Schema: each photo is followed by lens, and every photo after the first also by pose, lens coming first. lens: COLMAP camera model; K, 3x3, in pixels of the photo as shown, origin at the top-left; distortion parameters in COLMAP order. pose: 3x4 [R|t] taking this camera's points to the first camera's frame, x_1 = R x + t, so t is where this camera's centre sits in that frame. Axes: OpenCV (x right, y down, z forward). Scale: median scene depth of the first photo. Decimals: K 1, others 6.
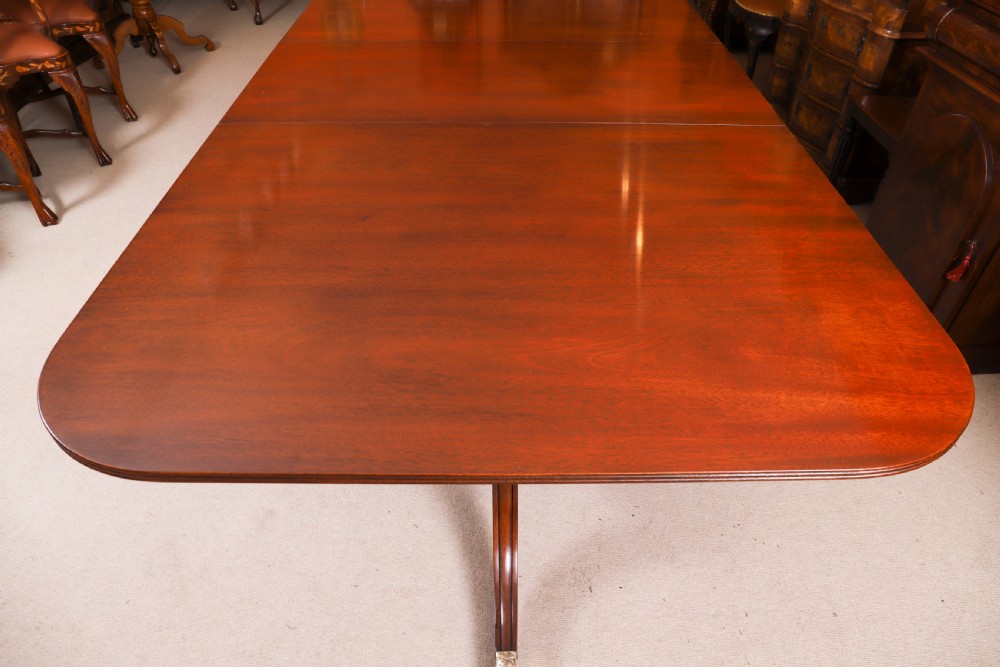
lens RADIAL K [[677.8, 0, 506.6], [0, 677.8, 335.0], [0, 0, 1]] dist [-0.101122, 0.073245]
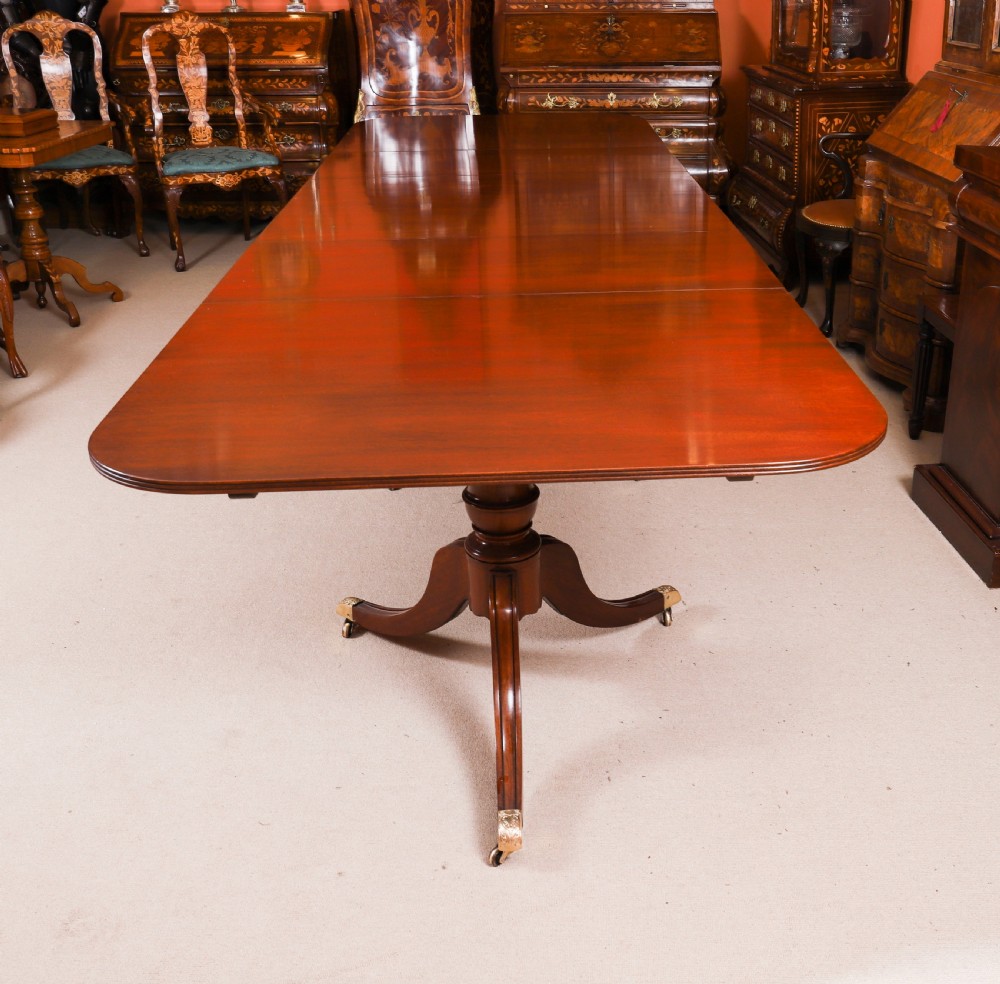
lens RADIAL K [[1190.9, 0, 594.7], [0, 1190.9, 476.9], [0, 0, 1]] dist [-0.086843, 0.081230]
pose [[0.998327, -0.037189, 0.044271, 0.054108], [0.048542, 0.955080, -0.292346, 0.462275], [-0.031411, 0.294006, 0.955287, -0.601463]]
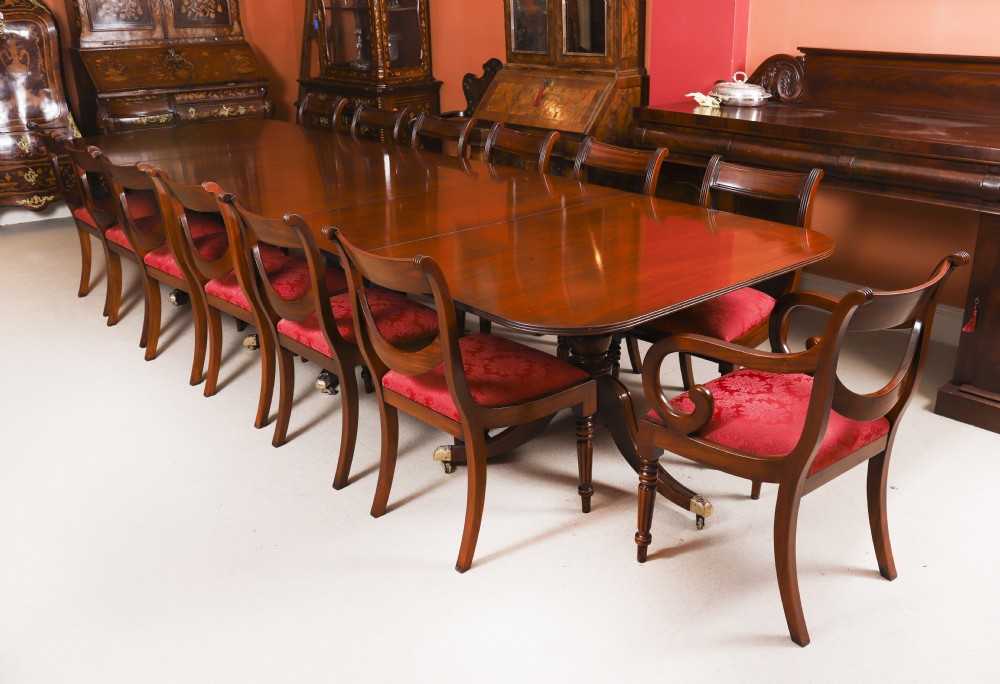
lens RADIAL K [[944.3, 0, 509.5], [0, 944.3, 336.5], [0, 0, 1]] dist [-0.058615, 0.111958]
pose [[0.763177, -0.245660, 0.597672, -1.384614], [0.440440, 0.874544, -0.202943, 0.363490], [-0.472835, 0.418121, 0.775630, -0.578995]]
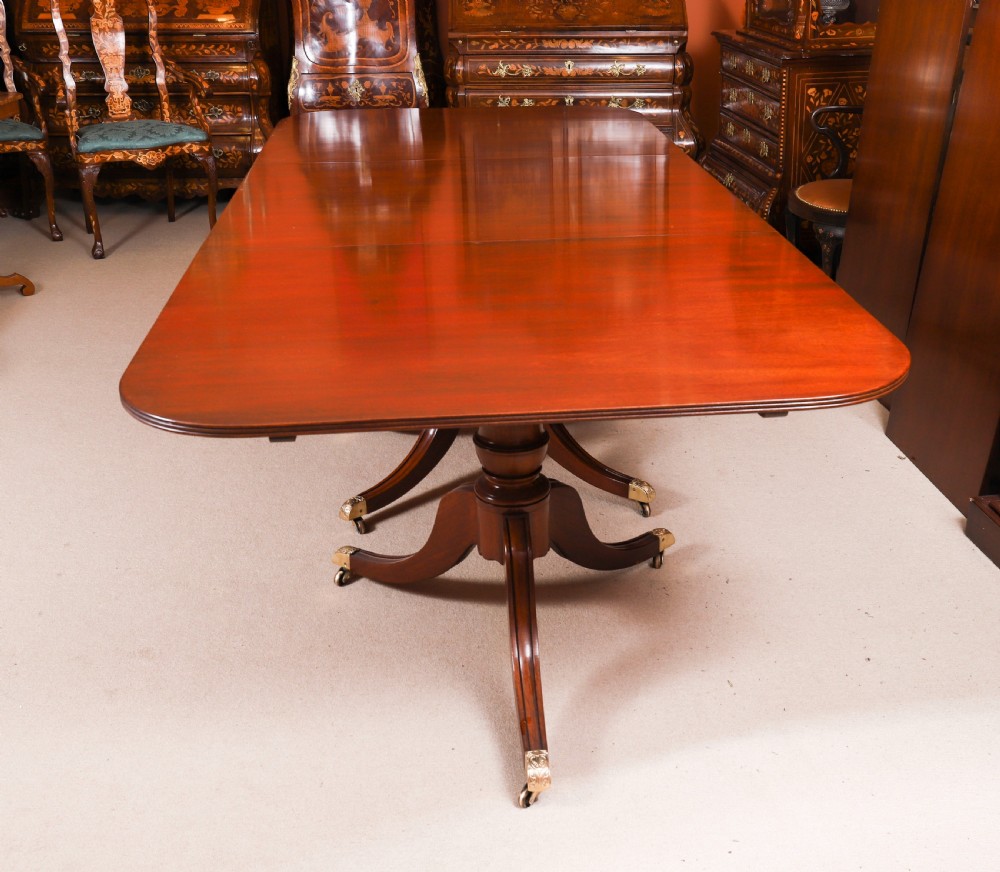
lens RADIAL K [[1186.6, 0, 551.5], [0, 1186.6, 423.2], [0, 0, 1]] dist [-0.058745, 0.070728]
pose [[0.995549, -0.049288, 0.080331, -0.078762], [0.071279, 0.951390, -0.299628, 0.220861], [-0.061658, 0.304021, 0.950668, -0.308120]]
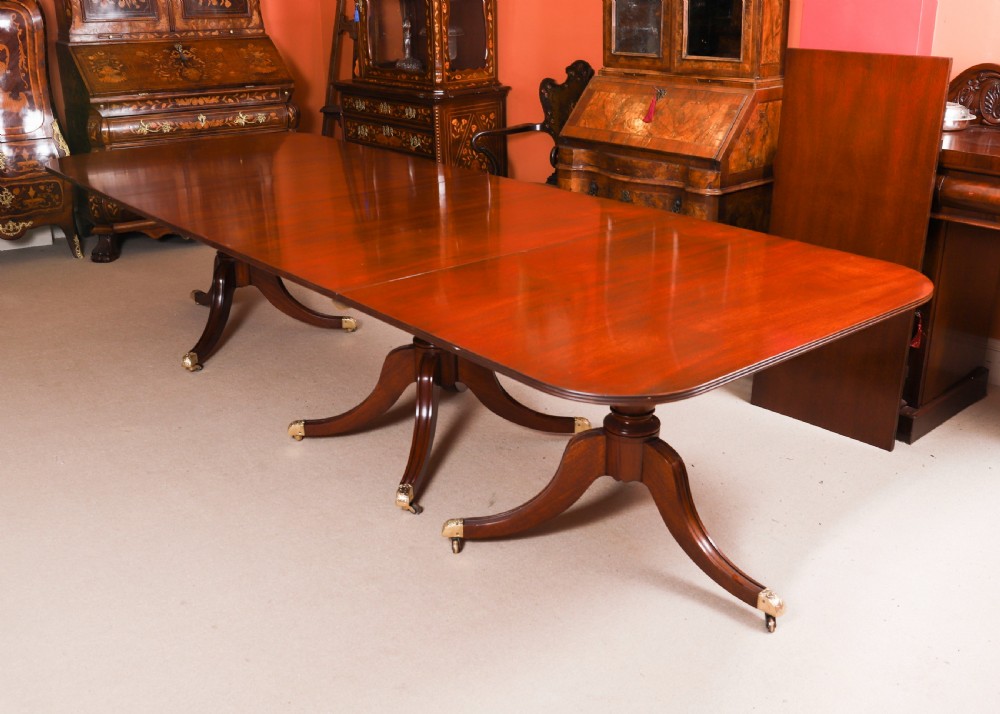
lens RADIAL K [[1037.0, 0, 502.3], [0, 1037.0, 317.3], [0, 0, 1]] dist [-0.070290, 0.133816]
pose [[0.768168, -0.215887, 0.602753, -1.299053], [0.429290, 0.872131, -0.234731, -0.015473], [-0.475004, 0.439068, 0.762621, -0.142428]]
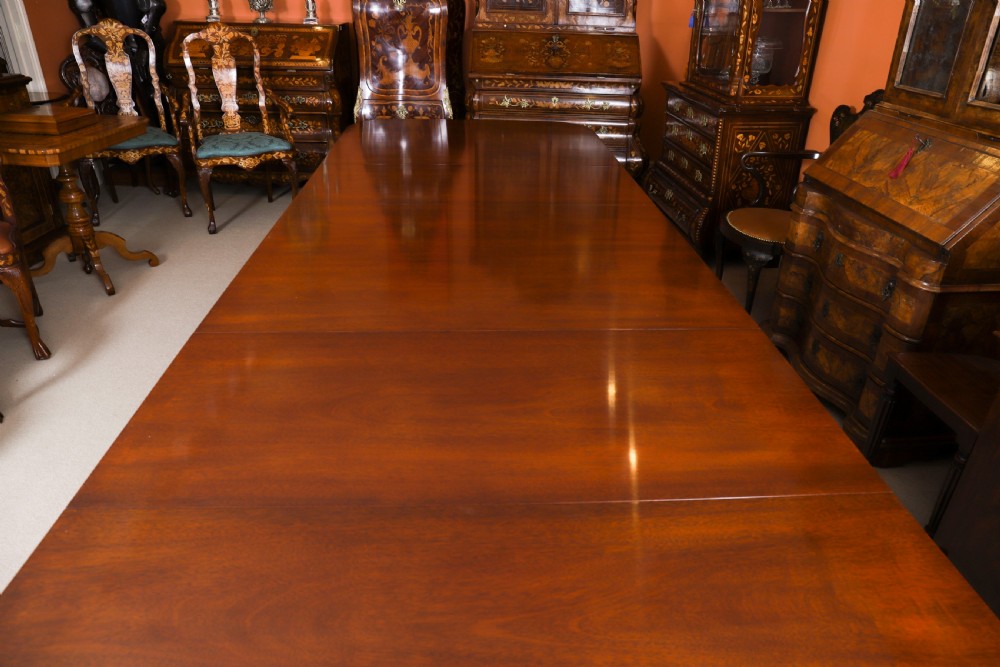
lens RADIAL K [[677.8, 0, 506.6], [0, 677.8, 335.0], [0, 0, 1]] dist [-0.101122, 0.073245]
pose [[0.998866, -0.008379, 0.046873, -0.021766], [0.018739, 0.974135, -0.225187, -0.338950], [-0.043773, 0.225810, 0.973187, 0.307230]]
